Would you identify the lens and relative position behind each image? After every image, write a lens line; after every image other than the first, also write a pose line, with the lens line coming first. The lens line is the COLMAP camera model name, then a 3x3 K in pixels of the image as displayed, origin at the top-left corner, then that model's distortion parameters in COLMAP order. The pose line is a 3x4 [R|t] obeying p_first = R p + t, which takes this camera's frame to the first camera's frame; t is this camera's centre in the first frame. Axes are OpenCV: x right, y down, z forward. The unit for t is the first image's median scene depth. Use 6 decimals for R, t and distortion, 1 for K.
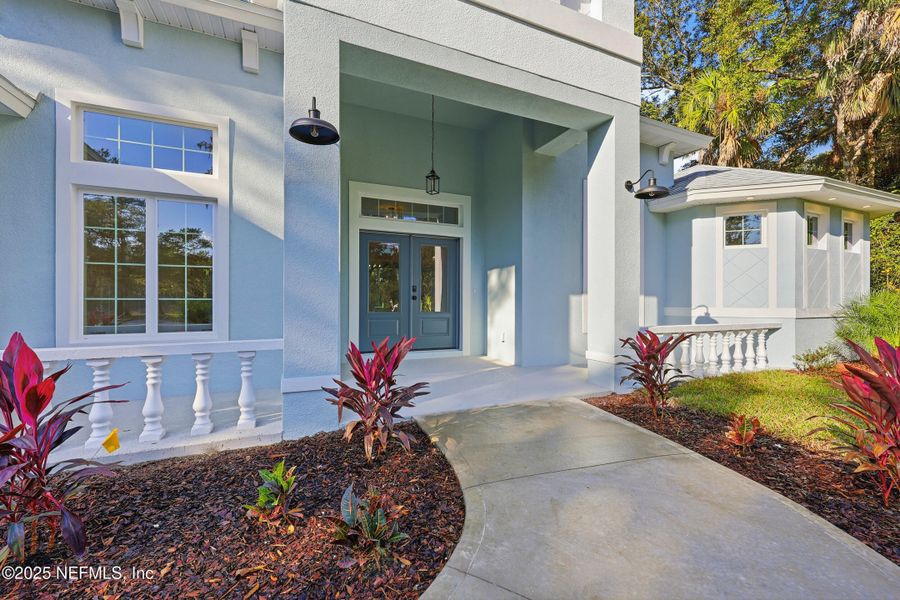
lens RADIAL K [[377.5, 0, 446.4], [0, 377.5, 299.8], [0, 0, 1]] dist [0.000767, -0.000155]
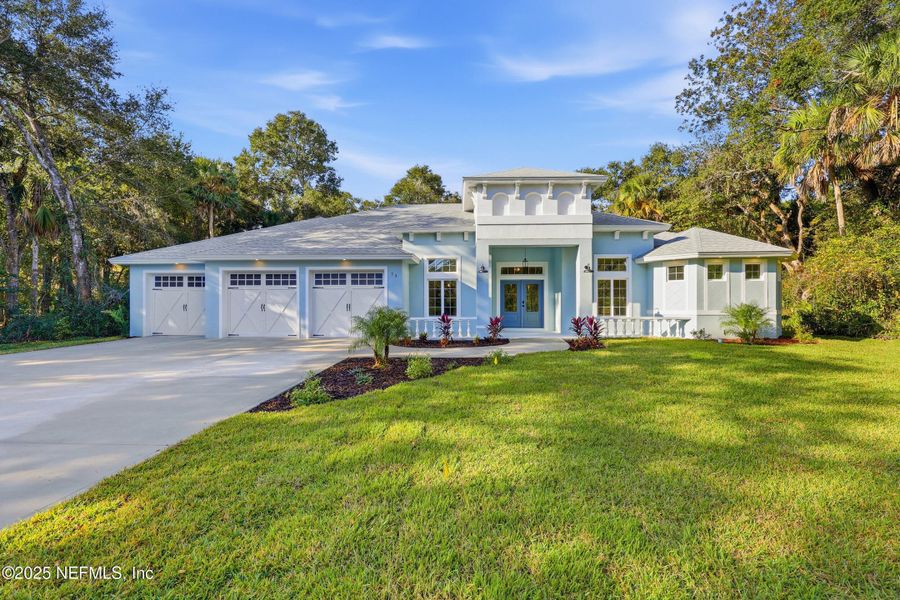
lens RADIAL K [[396.6, 0, 432.6], [0, 396.6, 299.8], [0, 0, 1]] dist [0.000230, -0.000025]
pose [[0.889371, -0.010438, -0.457067, 0.596365], [0.003882, 0.999876, -0.015281, -0.006788], [0.457170, 0.011816, 0.889301, -1.630265]]
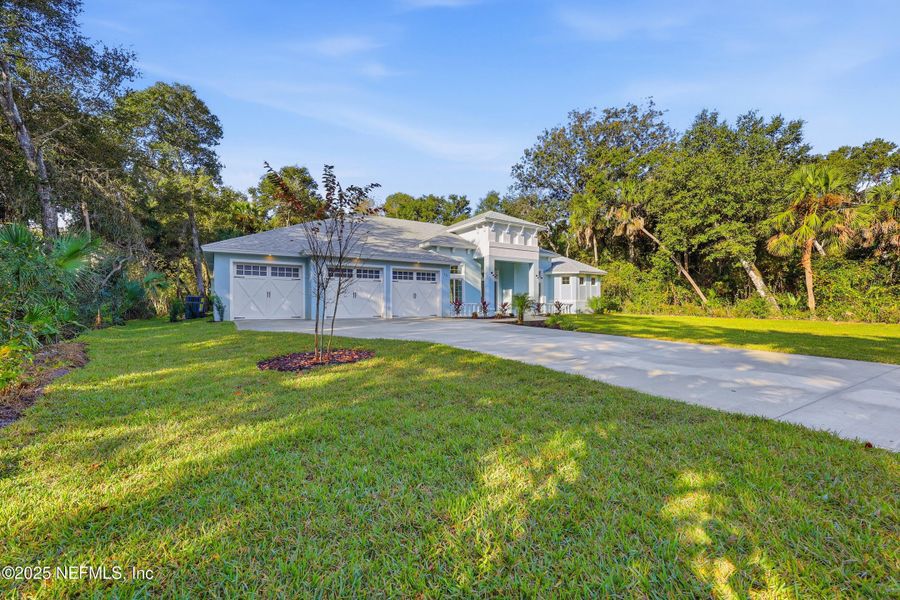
lens RADIAL K [[372.9, 0, 446.0], [0, 372.9, 302.1], [0, 0, 1]] dist [0.001129, 0.000321]
pose [[0.992790, 0.002289, 0.119844, -1.016398], [-0.002520, 0.999995, 0.001772, 0.047786], [-0.119840, -0.002061, 0.992791, -2.933269]]
